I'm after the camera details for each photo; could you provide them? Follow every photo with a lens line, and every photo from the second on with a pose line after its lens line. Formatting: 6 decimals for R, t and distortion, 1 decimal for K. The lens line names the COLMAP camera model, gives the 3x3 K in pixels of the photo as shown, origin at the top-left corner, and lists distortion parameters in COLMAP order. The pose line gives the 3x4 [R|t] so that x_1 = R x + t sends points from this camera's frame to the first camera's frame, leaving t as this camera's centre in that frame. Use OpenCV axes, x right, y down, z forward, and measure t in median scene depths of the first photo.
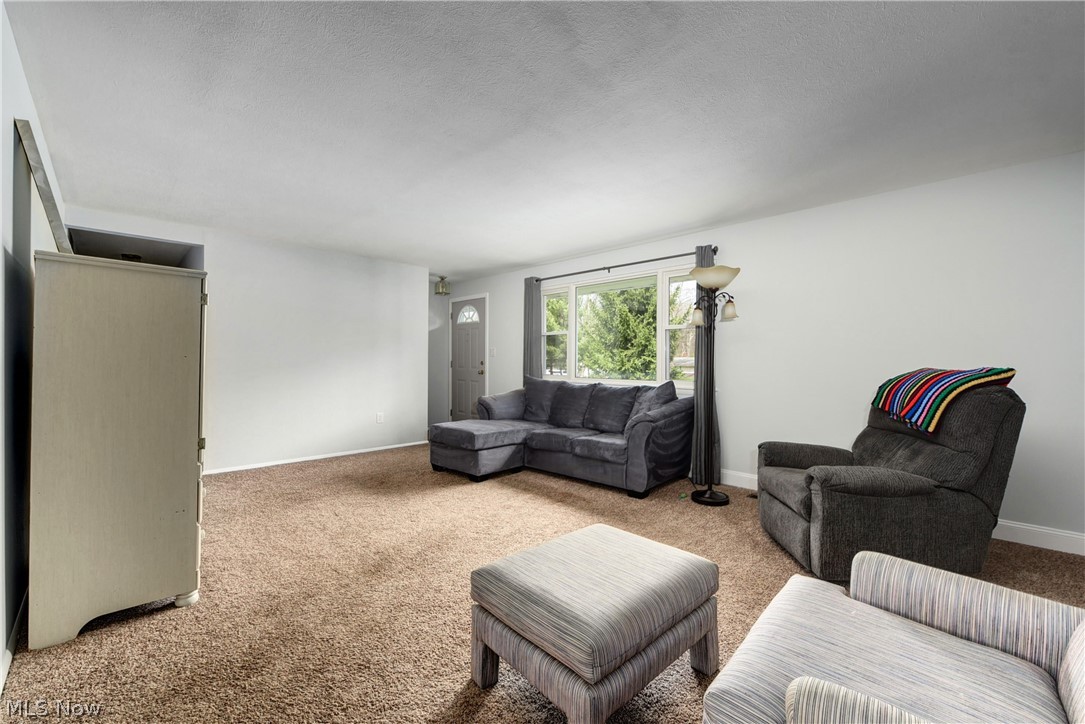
lens RADIAL K [[435.2, 0, 545.9], [0, 435.2, 365.4], [0, 0, 1]] dist [-0.000522, -0.000035]
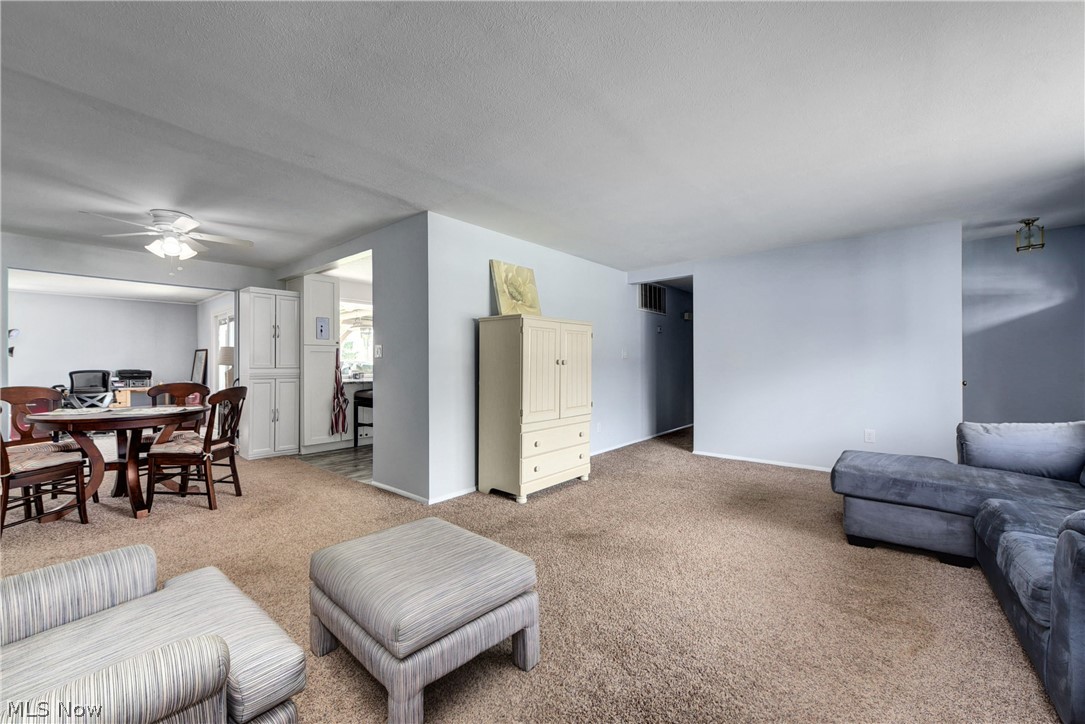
lens RADIAL K [[433.9, 0, 541.1], [0, 433.9, 364.2], [0, 0, 1]] dist [-0.011144, 0.000052]
pose [[0.064449, -0.009477, -0.997876, 0.520750], [-0.003096, 0.999948, -0.009697, 0.001530], [0.997916, 0.003714, 0.064417, 0.531915]]
